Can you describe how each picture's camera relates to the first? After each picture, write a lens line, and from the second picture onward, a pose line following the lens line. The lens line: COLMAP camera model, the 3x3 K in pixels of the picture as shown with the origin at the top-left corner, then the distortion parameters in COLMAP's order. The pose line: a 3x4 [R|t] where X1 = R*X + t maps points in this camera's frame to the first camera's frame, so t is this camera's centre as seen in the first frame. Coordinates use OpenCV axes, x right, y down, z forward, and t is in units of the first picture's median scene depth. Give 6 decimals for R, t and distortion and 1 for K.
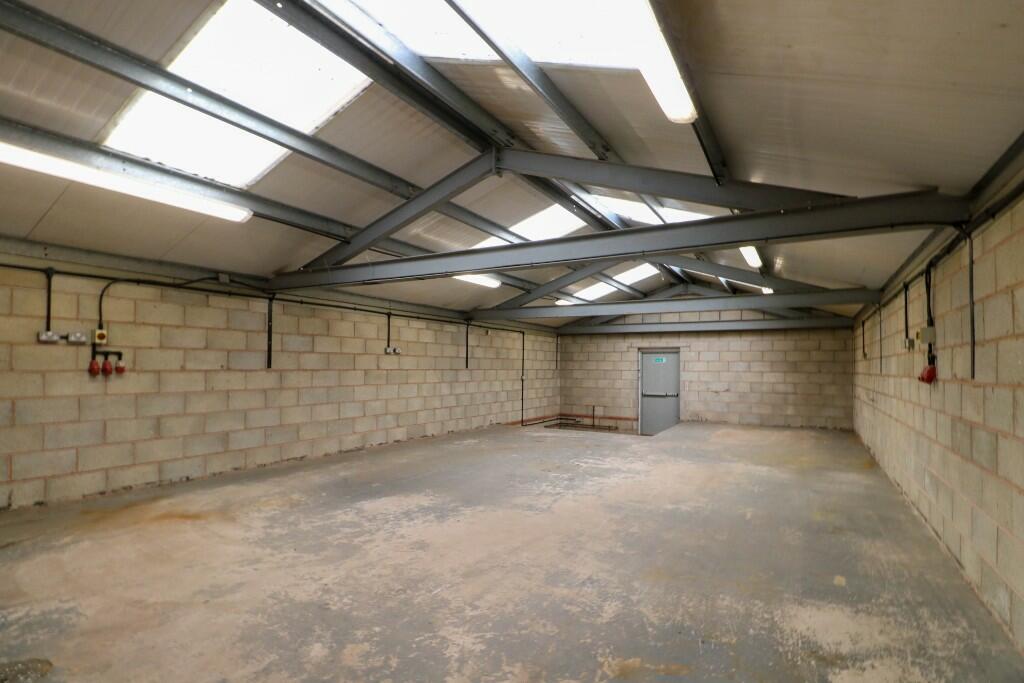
lens RADIAL K [[496.7, 0, 528.5], [0, 496.7, 365.9], [0, 0, 1]] dist [0.001309, -0.015927]
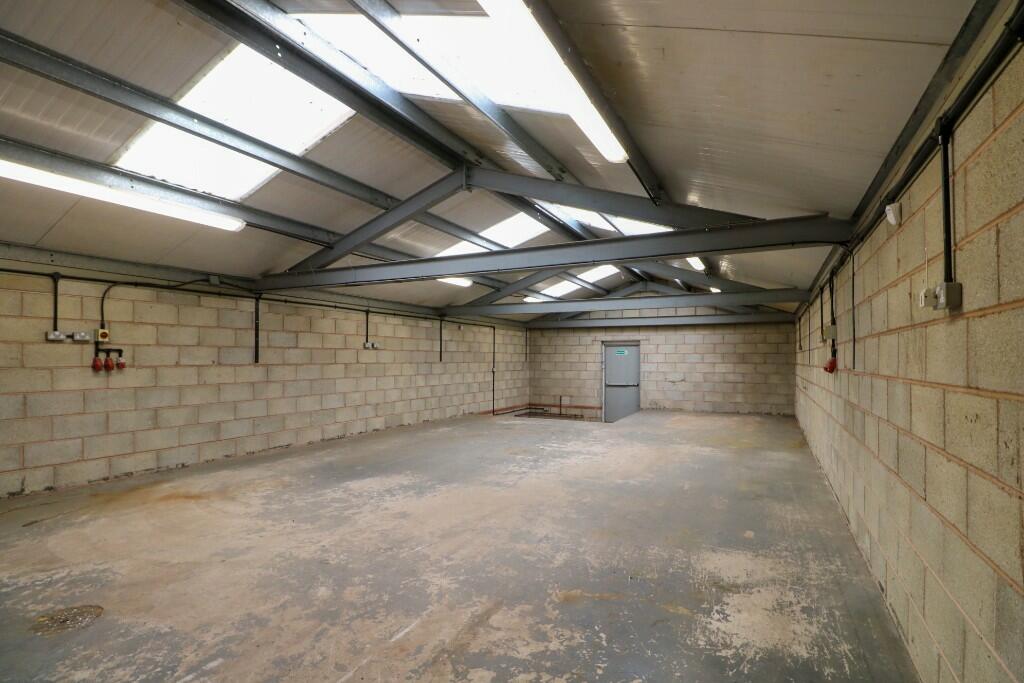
lens RADIAL K [[492.0, 0, 526.6], [0, 492.0, 357.1], [0, 0, 1]] dist [0.001740, -0.015129]
pose [[0.998684, -0.005816, 0.050946, 0.012815], [0.005869, 0.999982, -0.000893, -0.005033], [-0.050940, 0.001191, 0.998701, -0.134336]]
